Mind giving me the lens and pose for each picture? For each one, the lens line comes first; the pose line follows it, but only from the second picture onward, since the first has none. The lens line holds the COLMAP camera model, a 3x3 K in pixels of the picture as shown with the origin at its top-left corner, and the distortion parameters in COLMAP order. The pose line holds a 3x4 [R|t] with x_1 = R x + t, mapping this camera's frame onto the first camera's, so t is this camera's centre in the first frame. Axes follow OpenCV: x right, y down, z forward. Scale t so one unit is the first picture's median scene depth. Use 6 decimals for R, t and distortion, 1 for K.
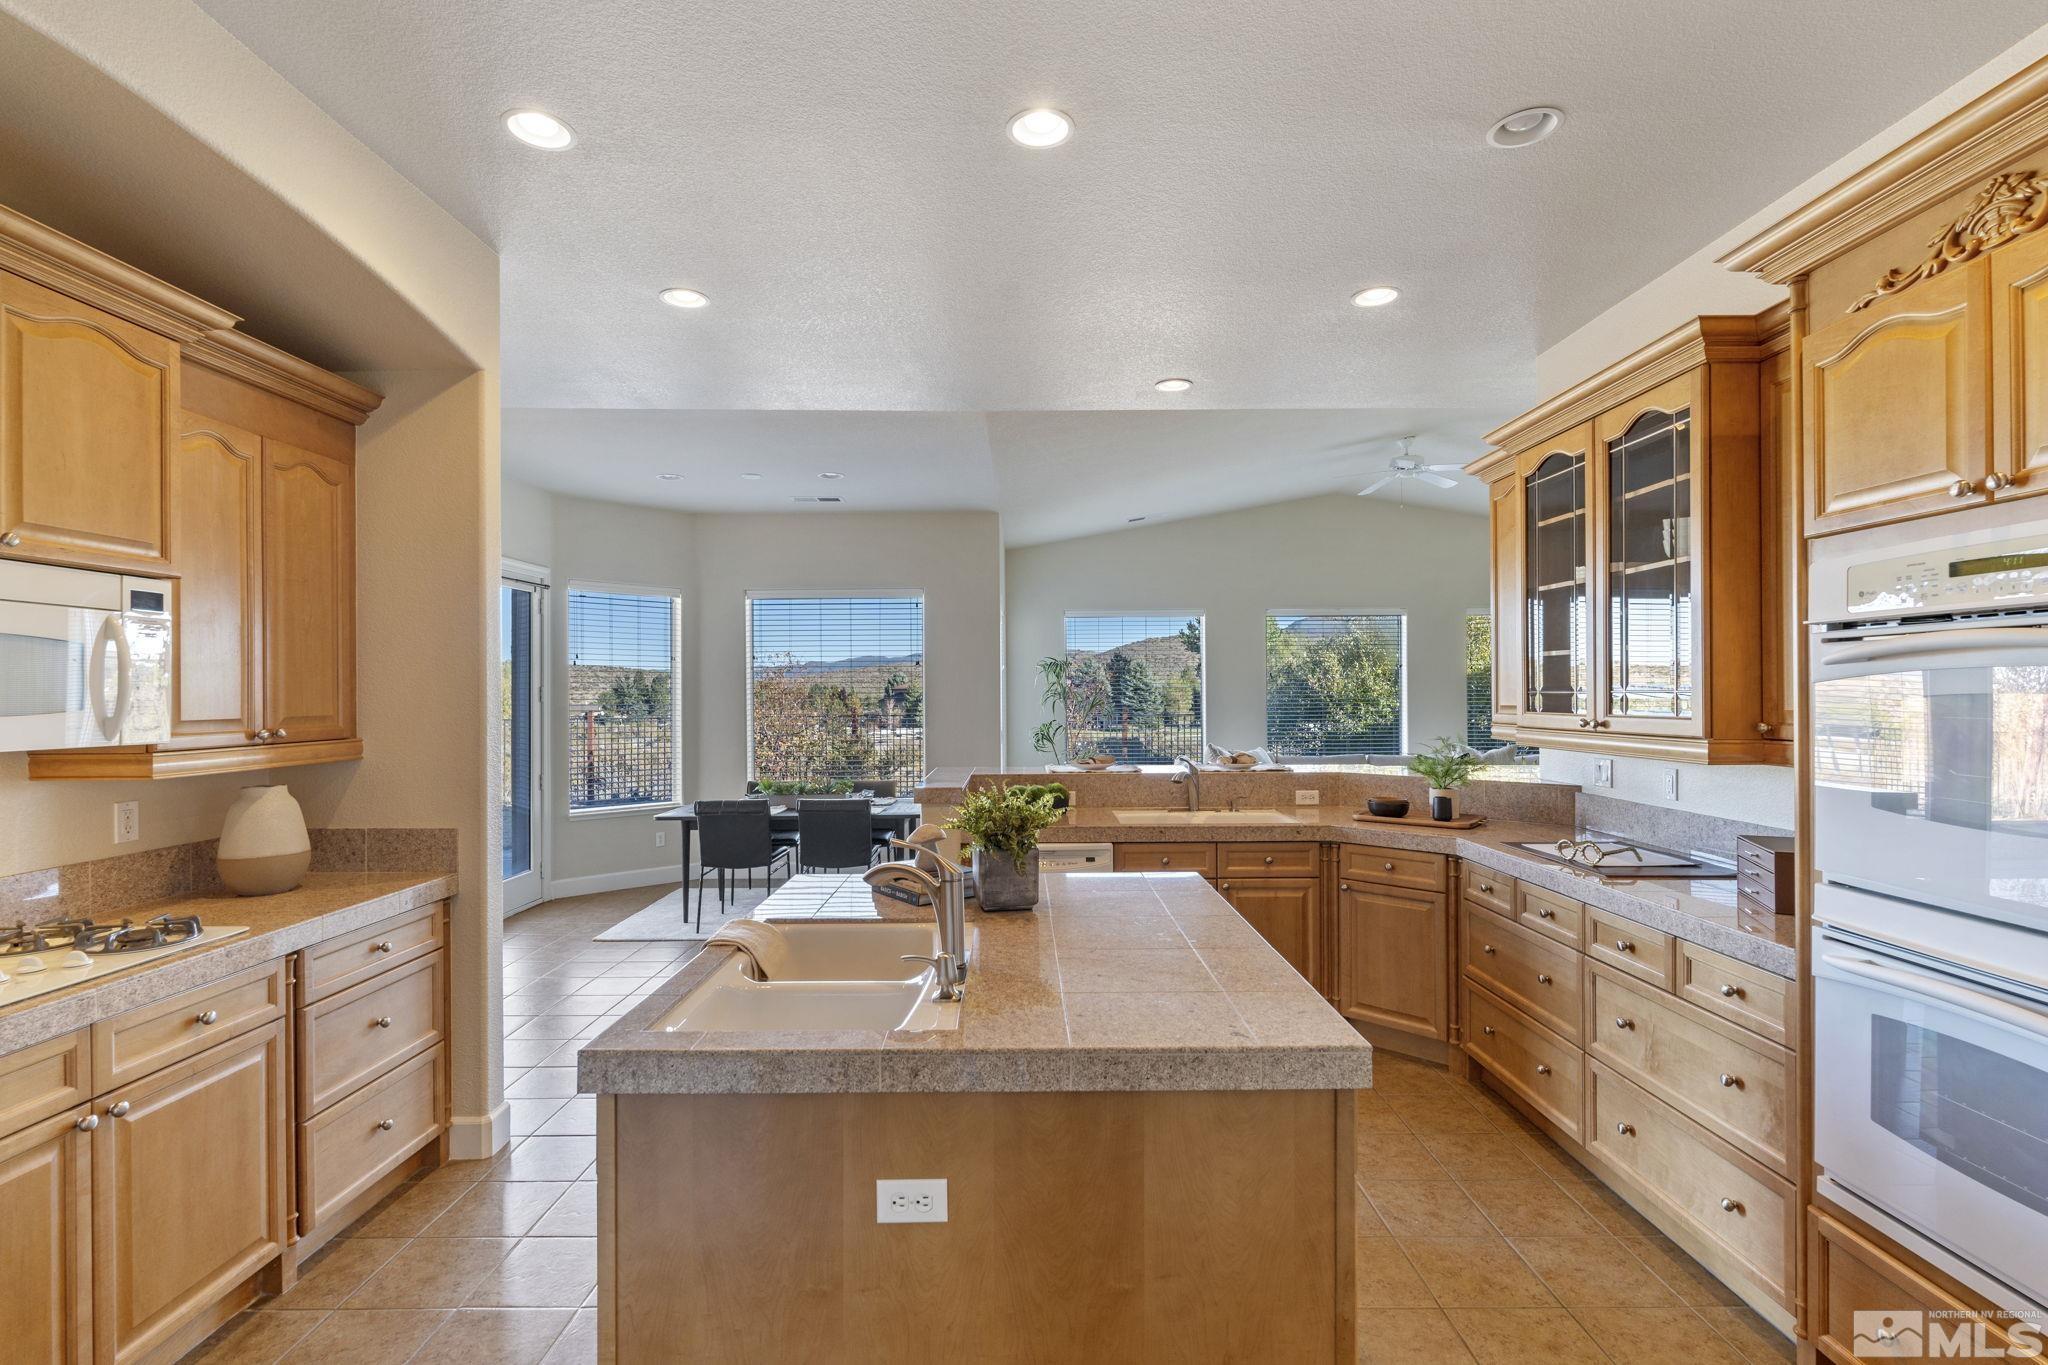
lens RADIAL K [[944.1, 0, 1013.6], [0, 944.1, 689.8], [0, 0, 1]] dist [-0.003716, 0.000089]
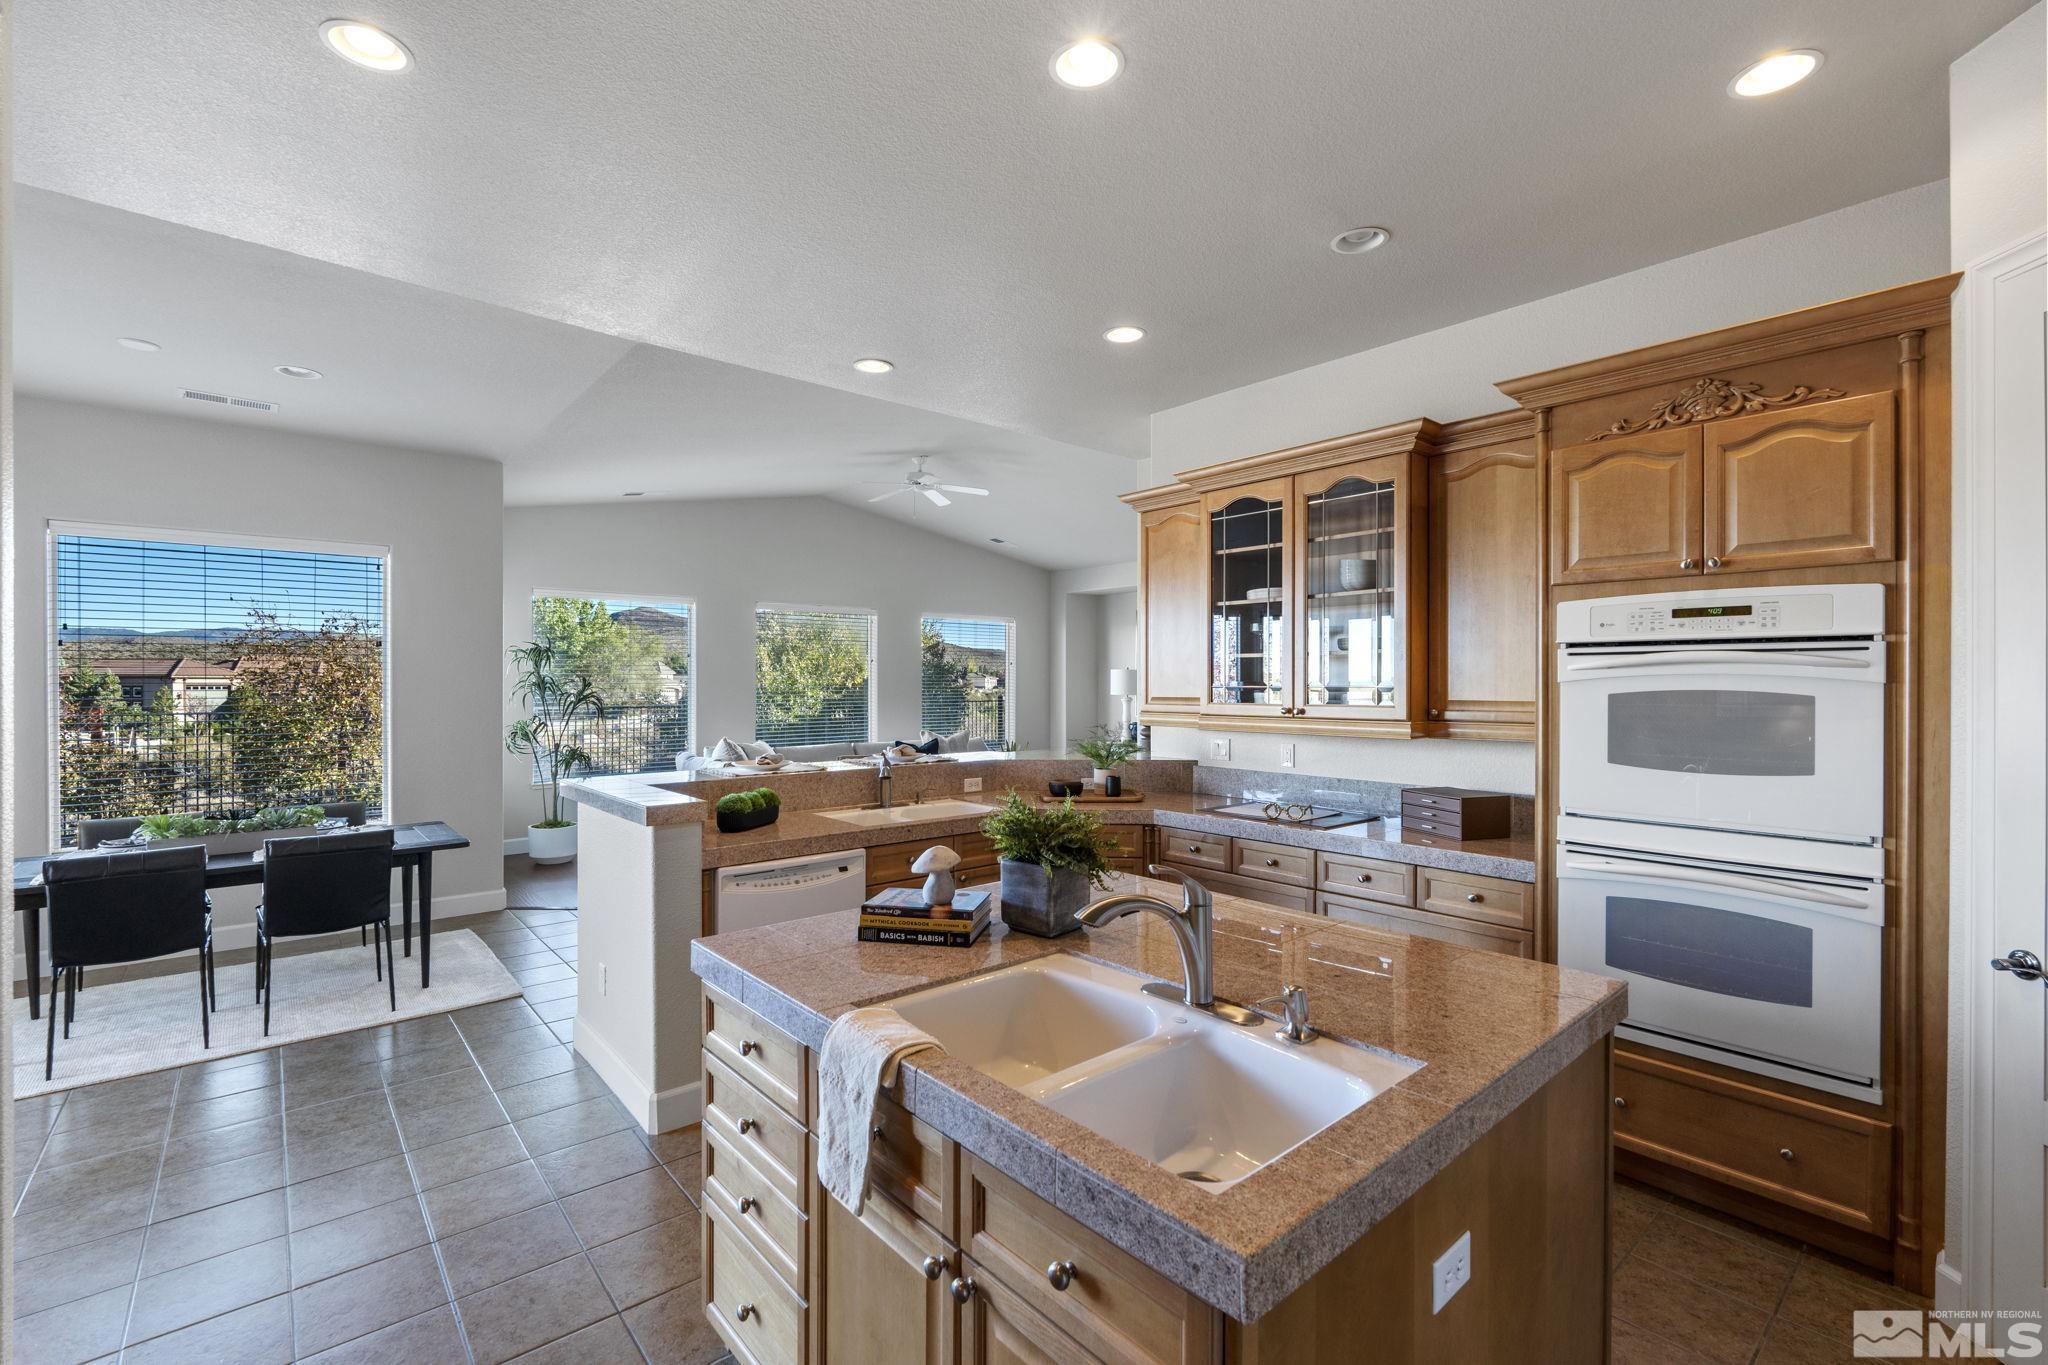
lens RADIAL K [[890.8, 0, 1023.9], [0, 890.8, 685.8], [0, 0, 1]] dist [-0.006516, 0.000716]
pose [[0.749622, 0.005460, 0.661844, -0.421141], [-0.008163, 0.999966, 0.000997, 0.002300], [-0.661816, -0.006150, 0.749641, 0.293016]]
